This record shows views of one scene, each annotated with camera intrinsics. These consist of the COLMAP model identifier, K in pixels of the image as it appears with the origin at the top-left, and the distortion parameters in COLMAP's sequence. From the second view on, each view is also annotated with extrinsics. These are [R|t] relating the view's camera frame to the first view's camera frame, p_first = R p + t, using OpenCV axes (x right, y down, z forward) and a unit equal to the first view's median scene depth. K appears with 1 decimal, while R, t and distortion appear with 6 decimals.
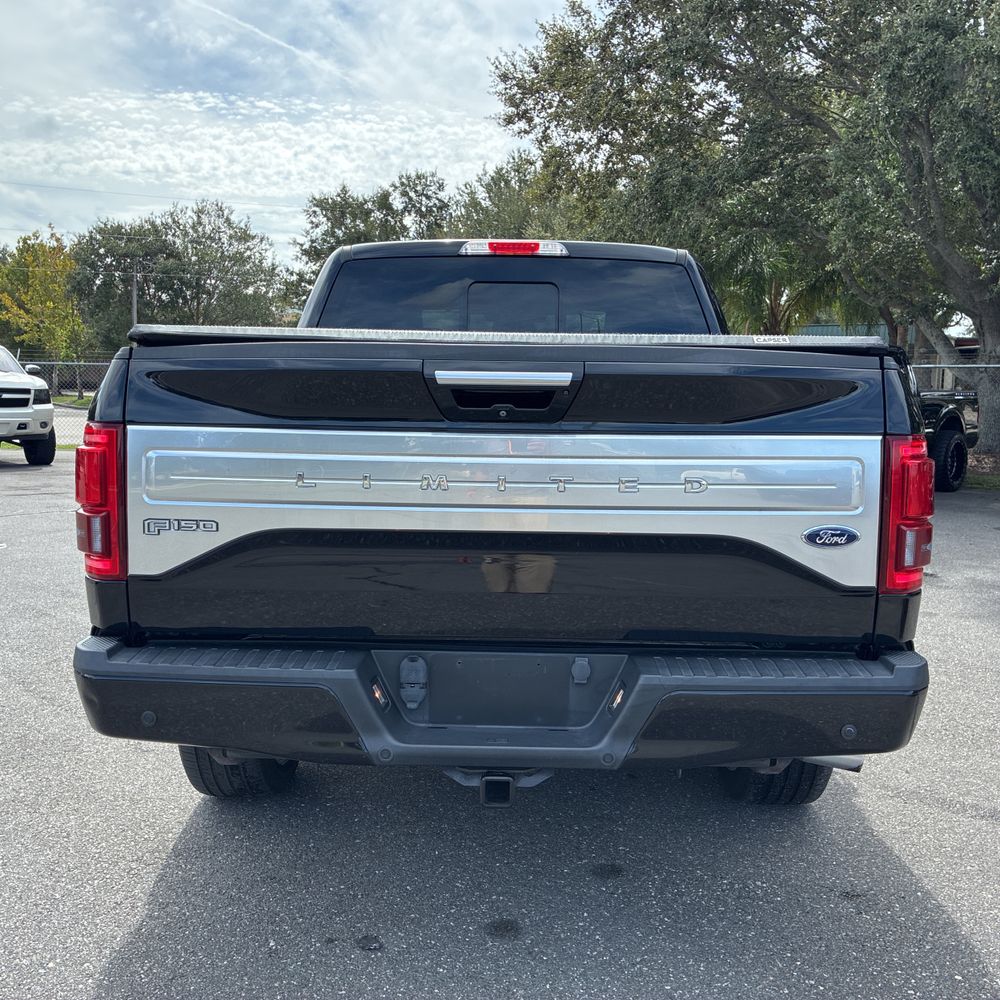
lens RADIAL K [[1016.9, 0, 498.2], [0, 1016.9, 496.6], [0, 0, 1]] dist [0.039637, -0.030631]
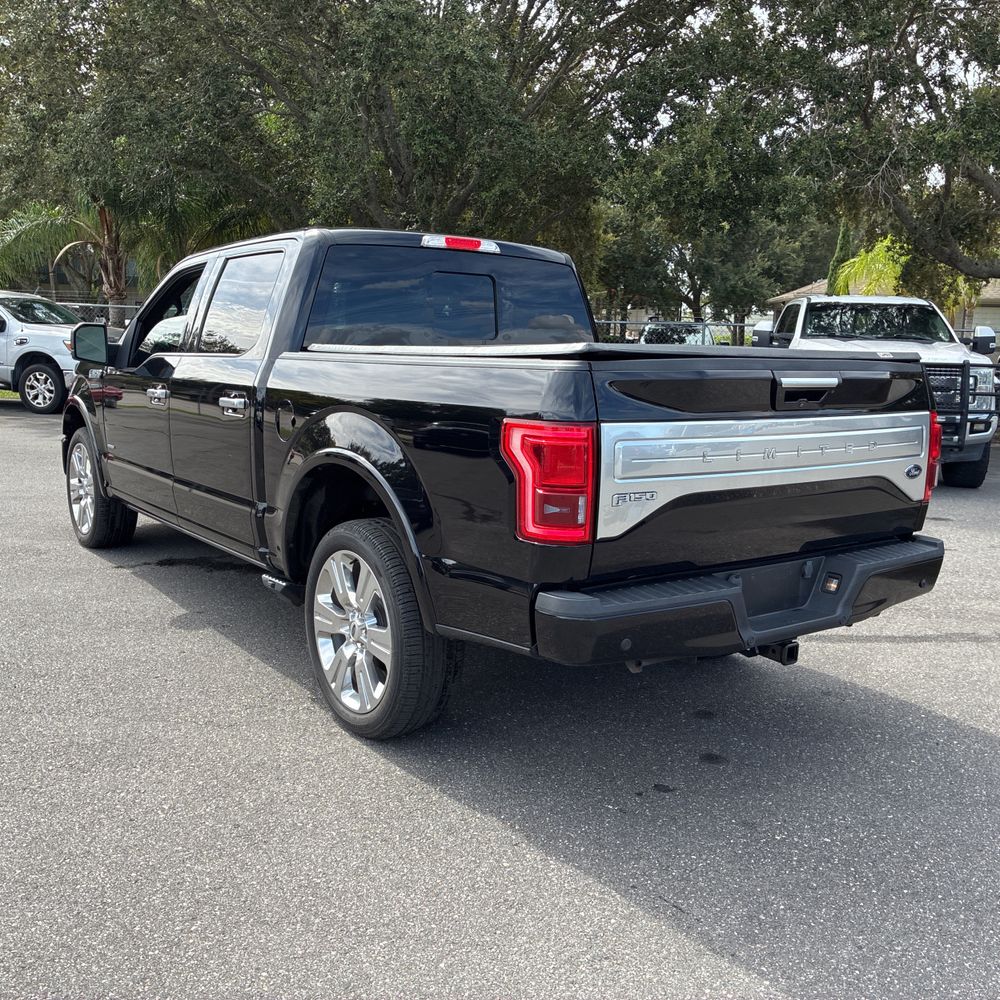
lens RADIAL K [[1017.1, 0, 501.1], [0, 1017.1, 480.3], [0, 0, 1]] dist [0.005592, 0.001789]
pose [[0.801995, -0.075872, 0.592493, -0.214031], [0.045777, 0.996790, 0.065680, -0.015312], [-0.595574, -0.025552, 0.802894, 0.007745]]
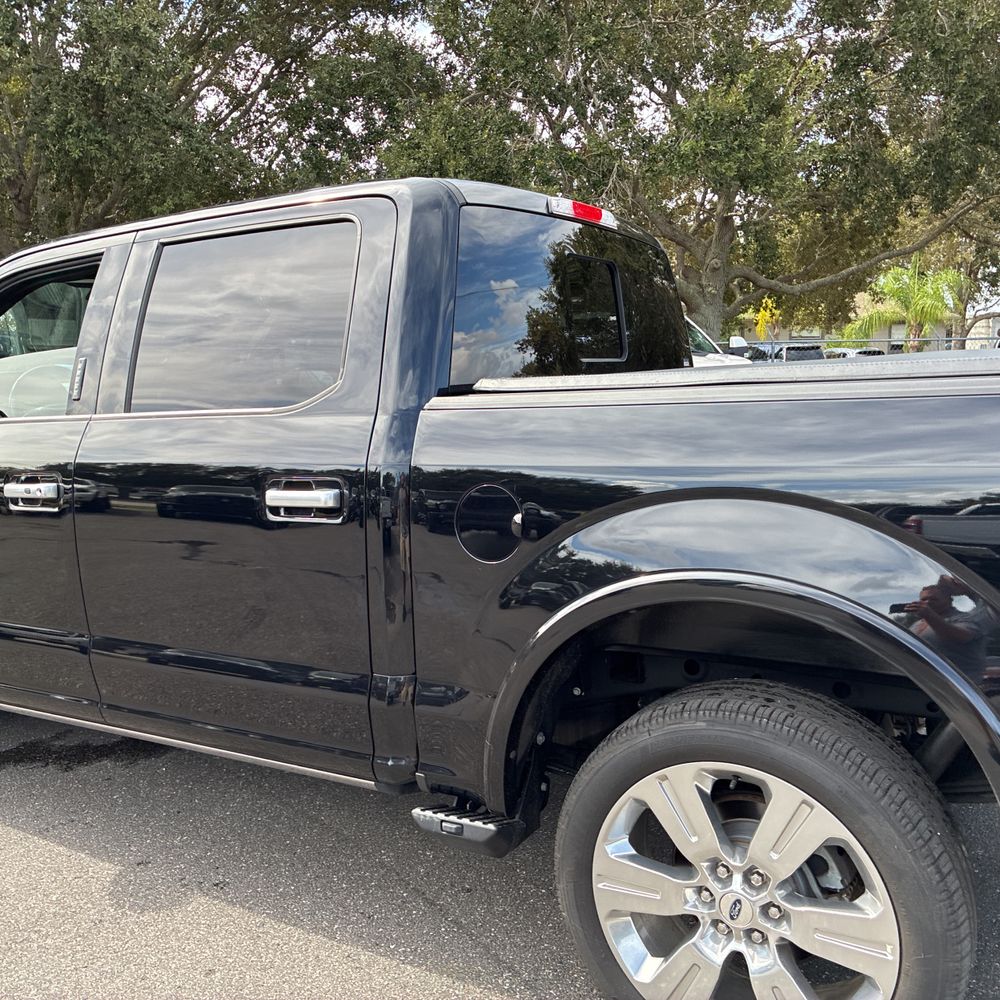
lens RADIAL K [[1011.0, 0, 493.3], [0, 1011.0, 495.5], [0, 0, 1]] dist [0.035493, -0.016324]
pose [[0.513687, -0.133314, 0.847557, -0.219517], [0.120954, 0.989241, 0.082291, -0.035009], [-0.849409, 0.060244, 0.524285, 0.218456]]
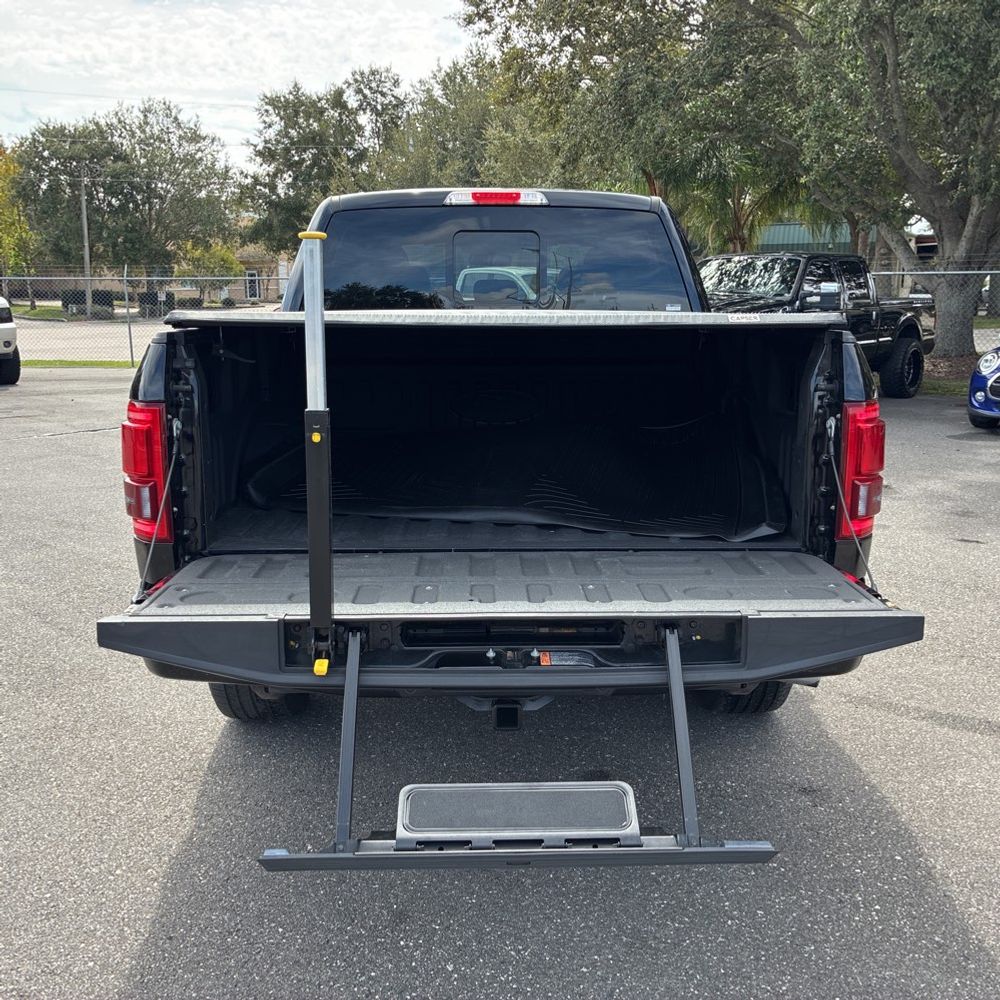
lens RADIAL K [[1011.0, 0, 493.3], [0, 1011.0, 495.5], [0, 0, 1]] dist [0.035493, -0.016324]
pose [[0.999366, -0.021026, 0.028731, -0.007618], [0.018296, 0.995576, 0.092156, -0.011519], [-0.030541, -0.091572, 0.995330, -0.020801]]
